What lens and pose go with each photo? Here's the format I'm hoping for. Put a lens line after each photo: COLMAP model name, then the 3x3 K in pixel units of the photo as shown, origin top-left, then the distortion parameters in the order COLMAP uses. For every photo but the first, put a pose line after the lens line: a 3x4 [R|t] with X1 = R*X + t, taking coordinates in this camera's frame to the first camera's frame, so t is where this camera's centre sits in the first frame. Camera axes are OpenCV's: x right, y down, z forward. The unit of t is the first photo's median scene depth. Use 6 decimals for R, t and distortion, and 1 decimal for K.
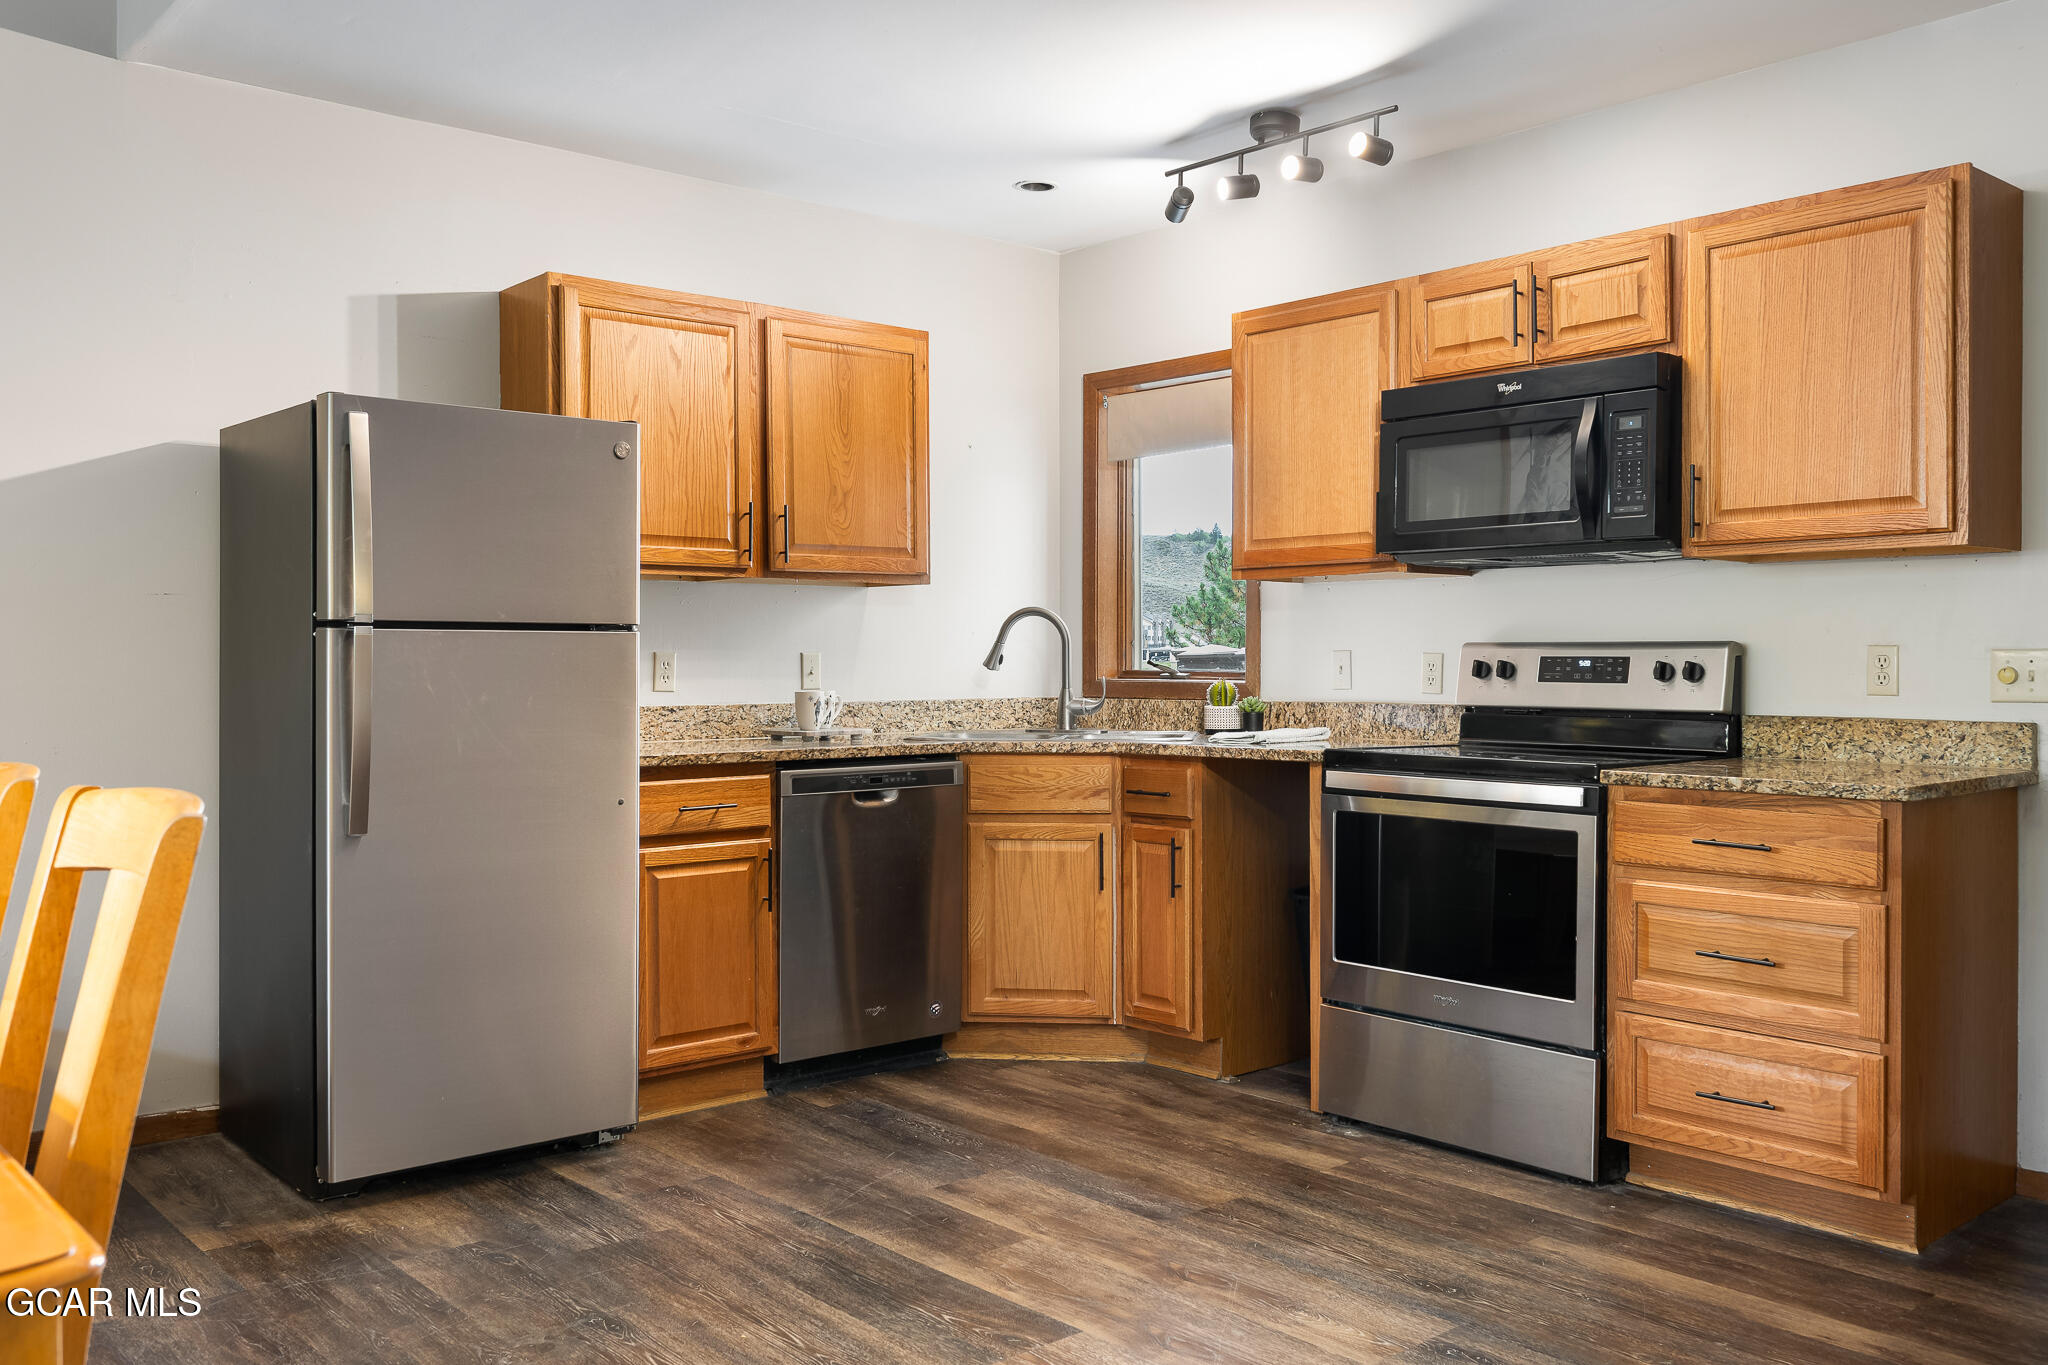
lens RADIAL K [[1704.9, 0, 1024.0], [0, 1704.9, 682.5], [0, 0, 1]] dist [-0.006236, 0.000604]
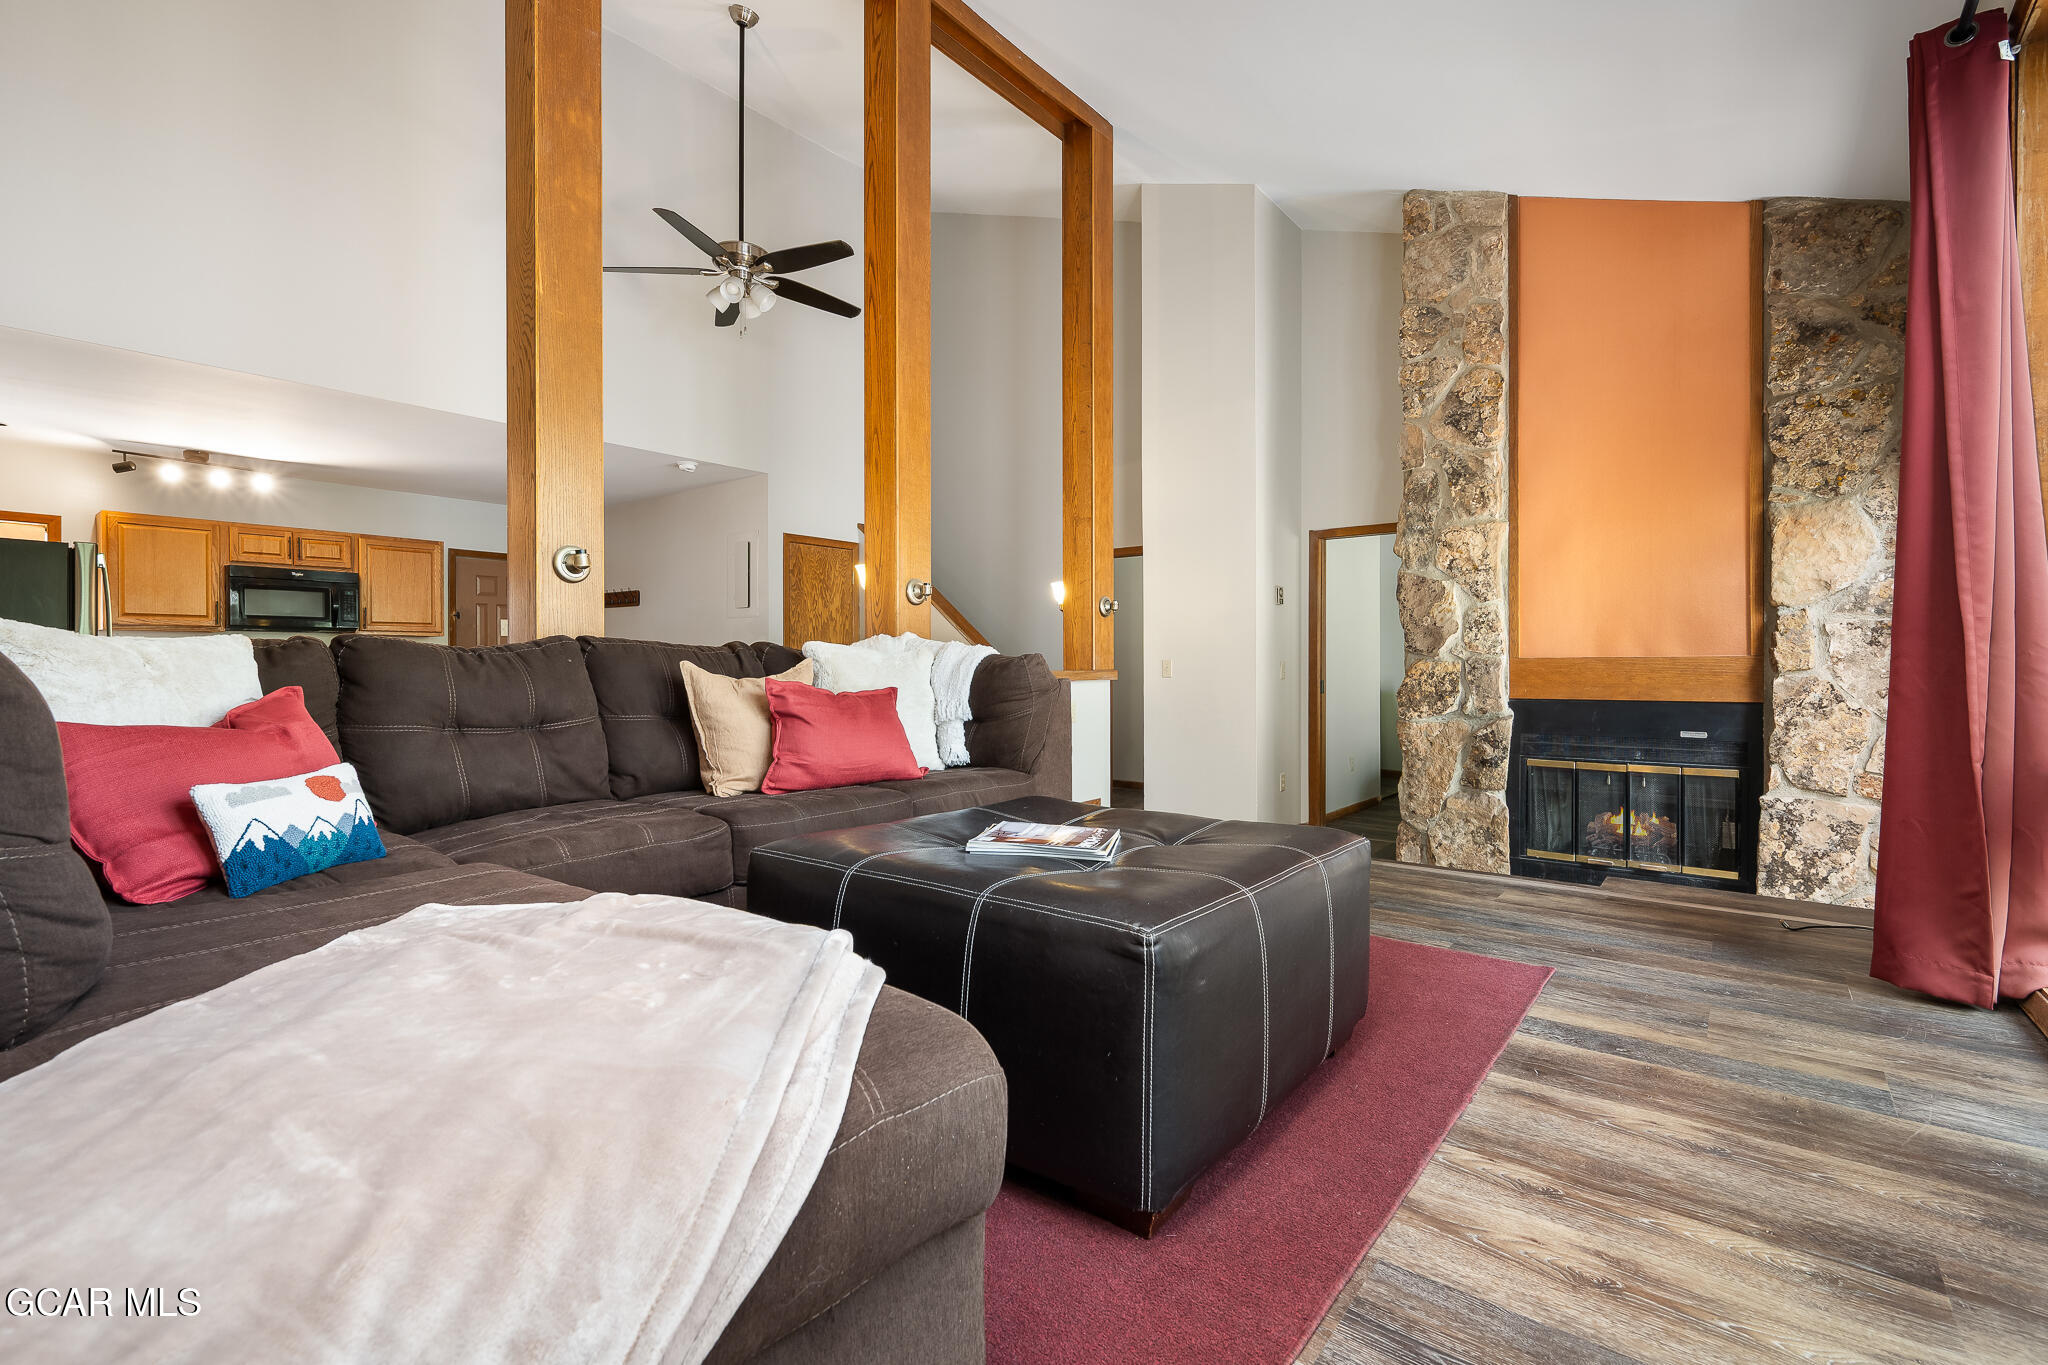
lens RADIAL K [[922.3, 0, 1007.3], [0, 922.3, 667.3], [0, 0, 1]] dist [0.001582, 0.000023]
pose [[-0.169153, -0.000356, 0.985590, -1.472556], [0.013709, 0.999902, 0.002714, 0.000741], [-0.985495, 0.013971, -0.169131, 0.053792]]
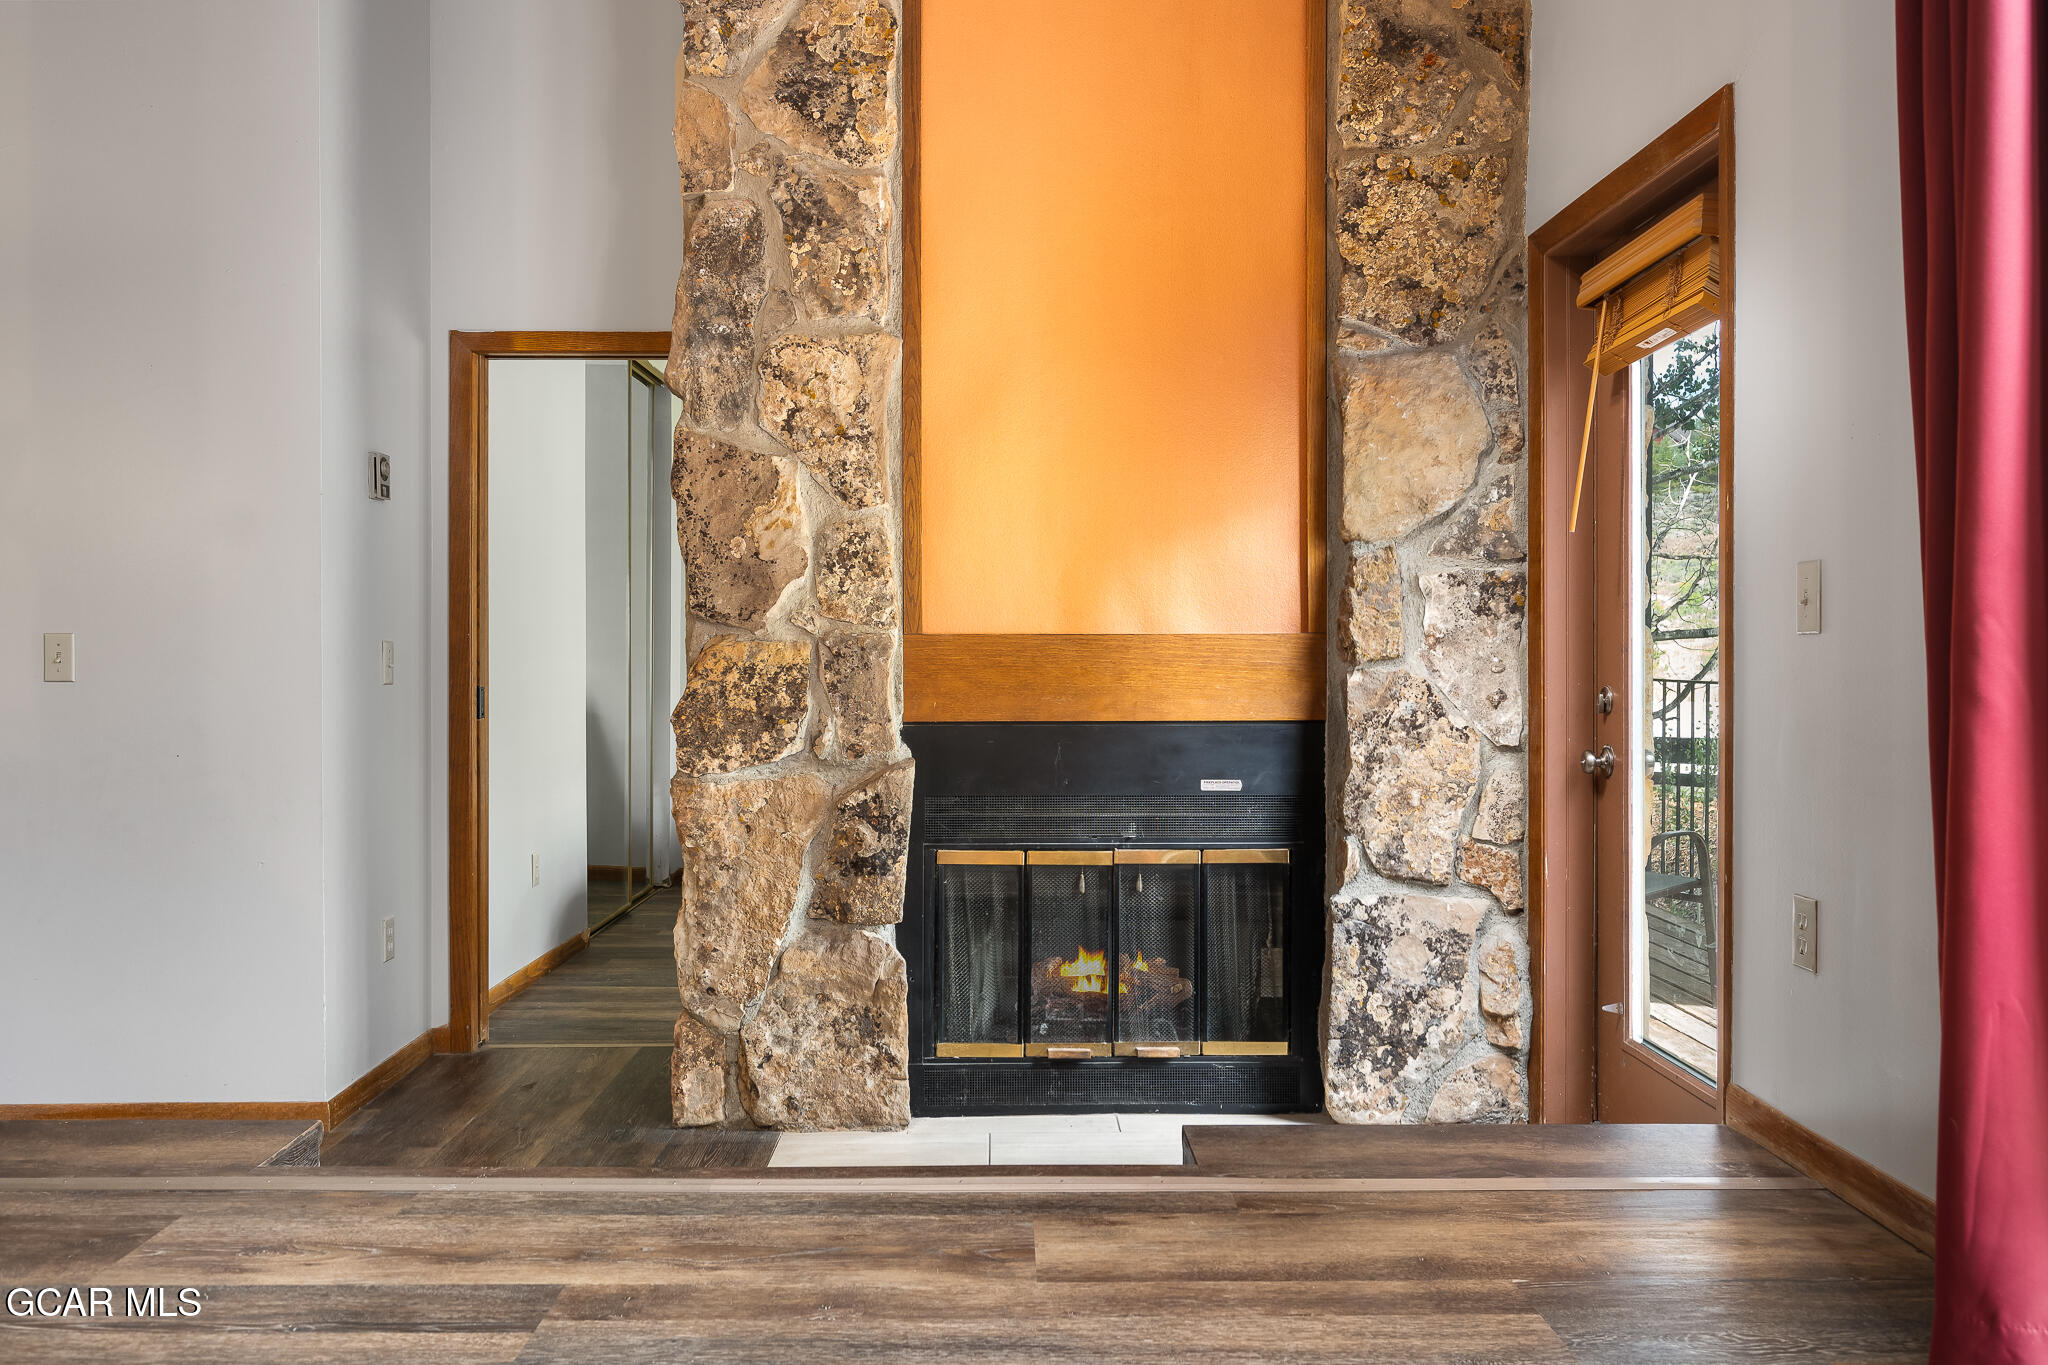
lens RADIAL K [[1583.7, 0, 1024.0], [0, 1583.7, 682.5], [0, 0, 1]] dist [-0.008034, -0.000880]
pose [[-0.762526, -0.005609, 0.646934, -1.093441], [0.008780, 0.999781, 0.019016, 0.011694], [-0.646898, 0.020180, -0.762309, -0.105291]]
